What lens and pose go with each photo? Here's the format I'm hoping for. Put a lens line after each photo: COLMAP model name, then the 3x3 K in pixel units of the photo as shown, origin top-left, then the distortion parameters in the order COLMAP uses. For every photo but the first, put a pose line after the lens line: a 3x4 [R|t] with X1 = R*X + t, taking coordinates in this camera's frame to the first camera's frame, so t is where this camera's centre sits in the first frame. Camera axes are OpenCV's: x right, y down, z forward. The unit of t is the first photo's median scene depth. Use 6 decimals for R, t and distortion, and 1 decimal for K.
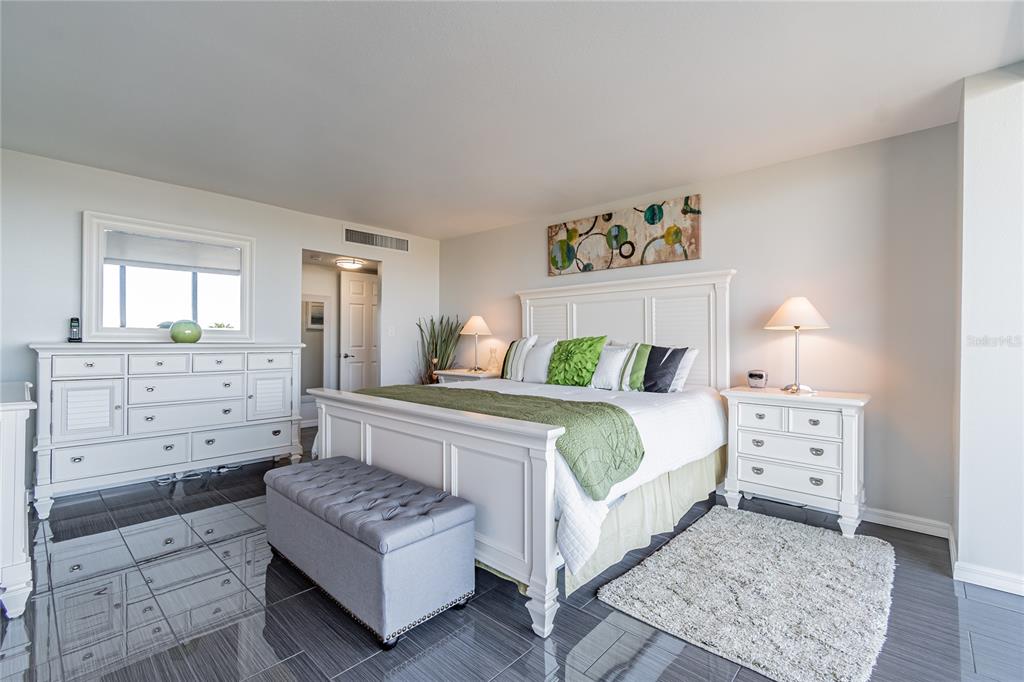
lens RADIAL K [[458.9, 0, 512.5], [0, 458.9, 342.2], [0, 0, 1]] dist [0.001419, -0.000293]
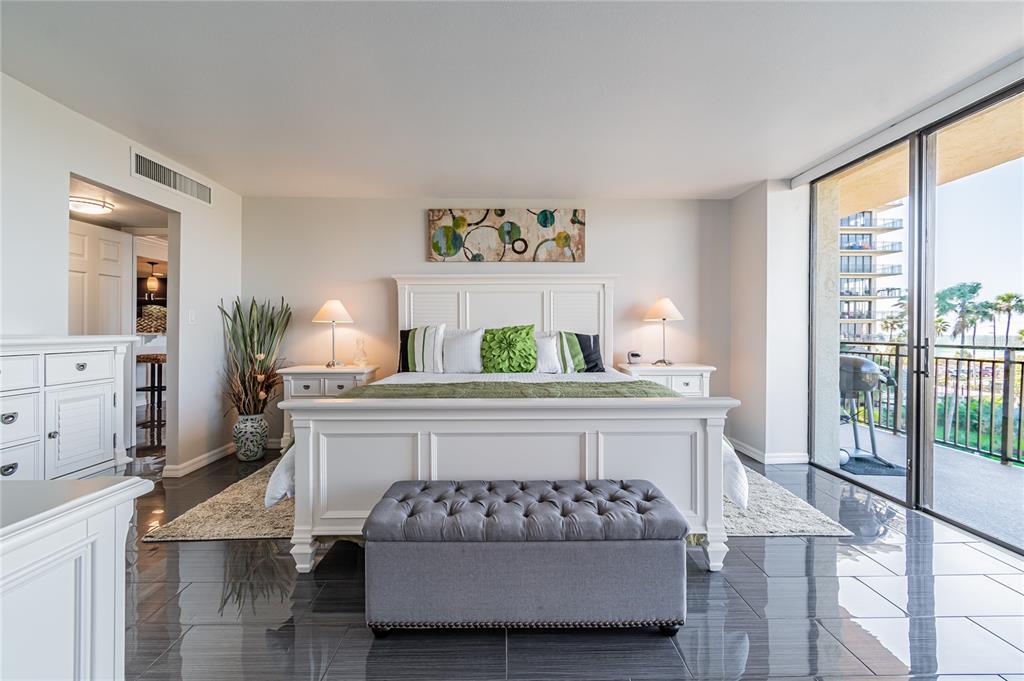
lens RADIAL K [[458.9, 0, 513.6], [0, 458.9, 334.3], [0, 0, 1]] dist [0.001419, -0.000293]
pose [[0.718538, -0.010110, 0.695414, -0.527714], [0.006381, 0.999948, 0.007944, -0.000045], [-0.695459, -0.001271, 0.718565, 0.226970]]
